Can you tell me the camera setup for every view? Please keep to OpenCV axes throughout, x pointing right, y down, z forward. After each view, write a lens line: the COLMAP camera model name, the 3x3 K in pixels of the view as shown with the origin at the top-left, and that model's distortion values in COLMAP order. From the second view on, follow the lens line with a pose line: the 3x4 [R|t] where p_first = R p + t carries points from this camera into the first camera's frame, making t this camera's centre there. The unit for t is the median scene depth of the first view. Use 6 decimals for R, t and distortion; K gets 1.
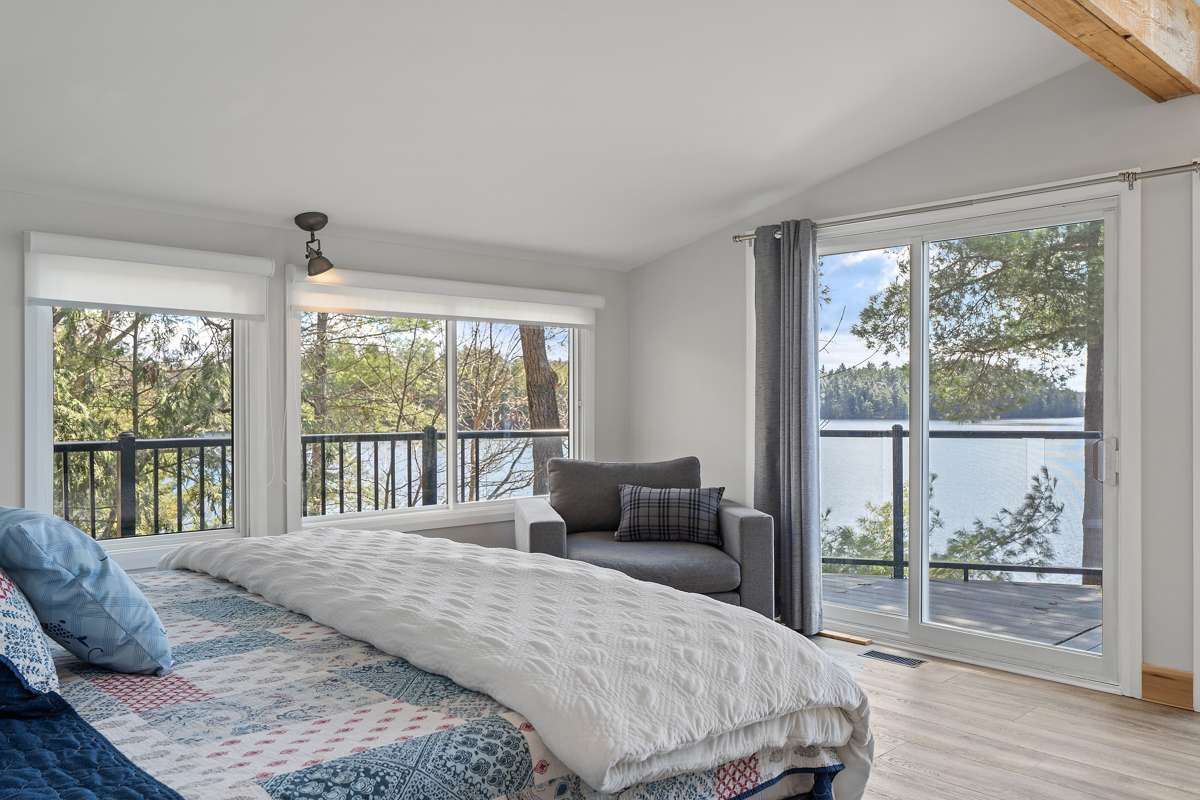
lens RADIAL K [[909.3, 0, 599.0], [0, 909.3, 398.7], [0, 0, 1]] dist [0.009062, 0.001618]
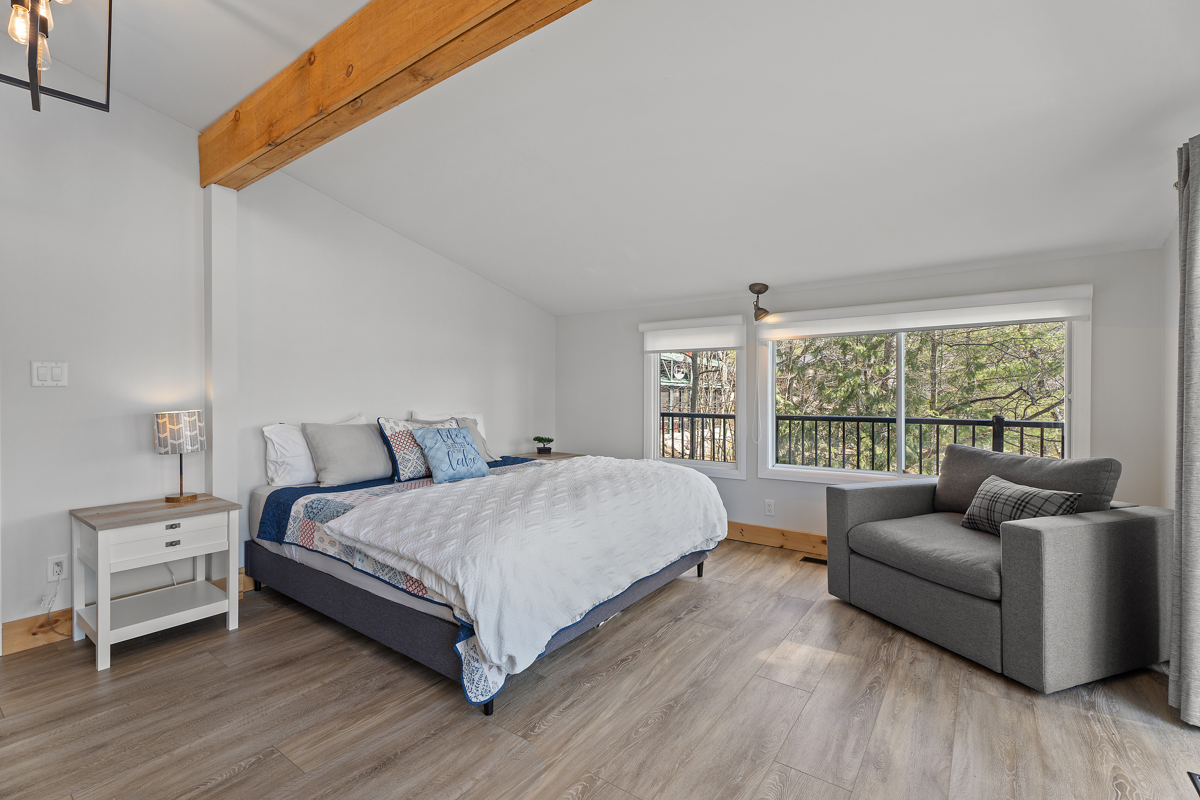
lens RADIAL K [[536.9, 0, 591.7], [0, 536.9, 398.5], [0, 0, 1]] dist [0.001310, 0.000265]
pose [[0.196585, 0.007883, -0.980455, 0.601460], [0.007150, 0.999930, 0.009473, -0.001928], [0.980461, -0.008872, 0.196515, 0.497021]]
